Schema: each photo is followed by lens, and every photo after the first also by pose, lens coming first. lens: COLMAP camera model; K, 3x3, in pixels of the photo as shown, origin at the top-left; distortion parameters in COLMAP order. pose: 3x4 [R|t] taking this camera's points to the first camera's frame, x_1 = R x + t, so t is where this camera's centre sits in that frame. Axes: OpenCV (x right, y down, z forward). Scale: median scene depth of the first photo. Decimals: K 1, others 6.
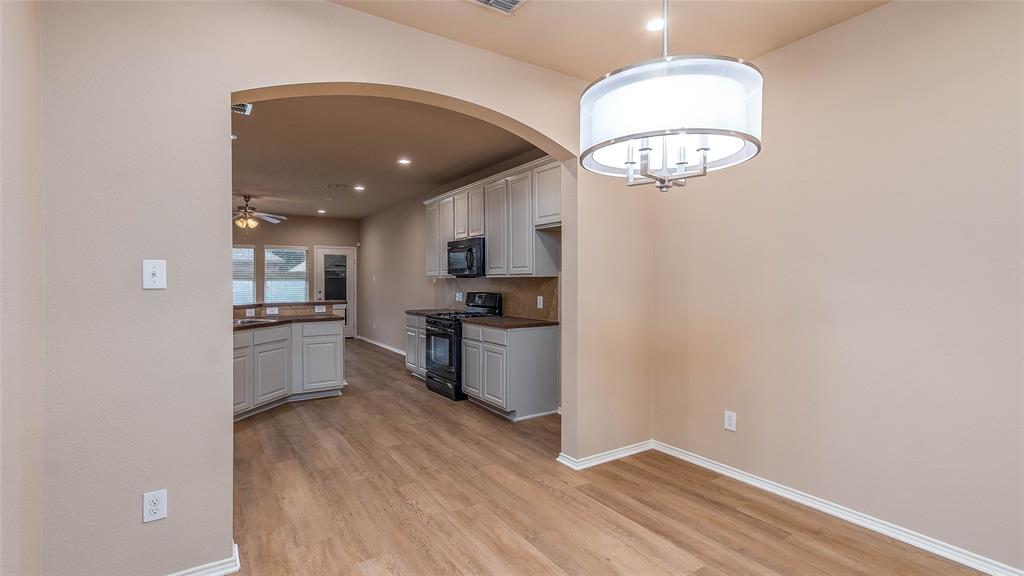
lens RADIAL K [[466.7, 0, 507.0], [0, 466.7, 283.2], [0, 0, 1]] dist [0.004994, 0.002368]
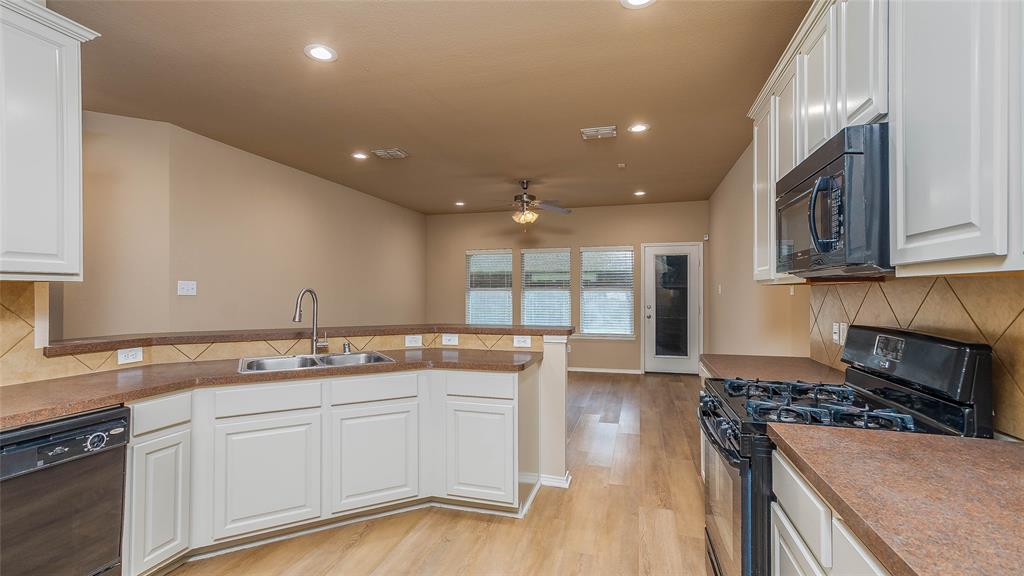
lens RADIAL K [[466.7, 0, 504.5], [0, 466.7, 288.9], [0, 0, 1]] dist [0.004994, 0.002368]
pose [[0.650015, -0.003277, -0.759914, 0.008791], [-0.005241, 0.999948, -0.008796, -0.000755], [0.759903, 0.009700, 0.649964, 0.351977]]
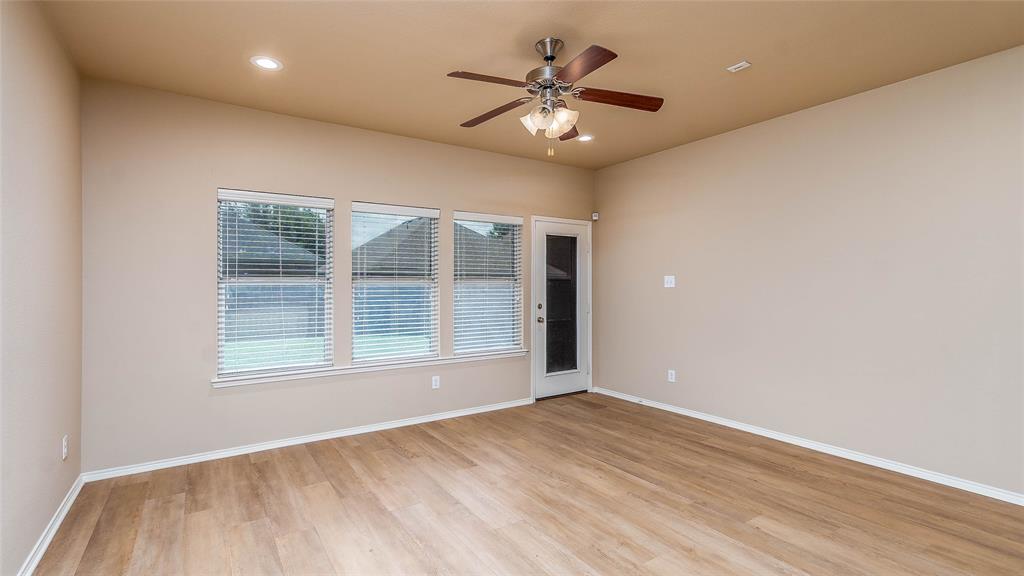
lens RADIAL K [[466.7, 0, 507.6], [0, 466.7, 291.7], [0, 0, 1]] dist [0.004994, 0.002368]
pose [[0.999989, 0.004562, 0.000904, -0.439433], [-0.004566, 0.999979, 0.004499, 0.001624], [-0.000883, -0.004503, 0.999989, 0.485384]]
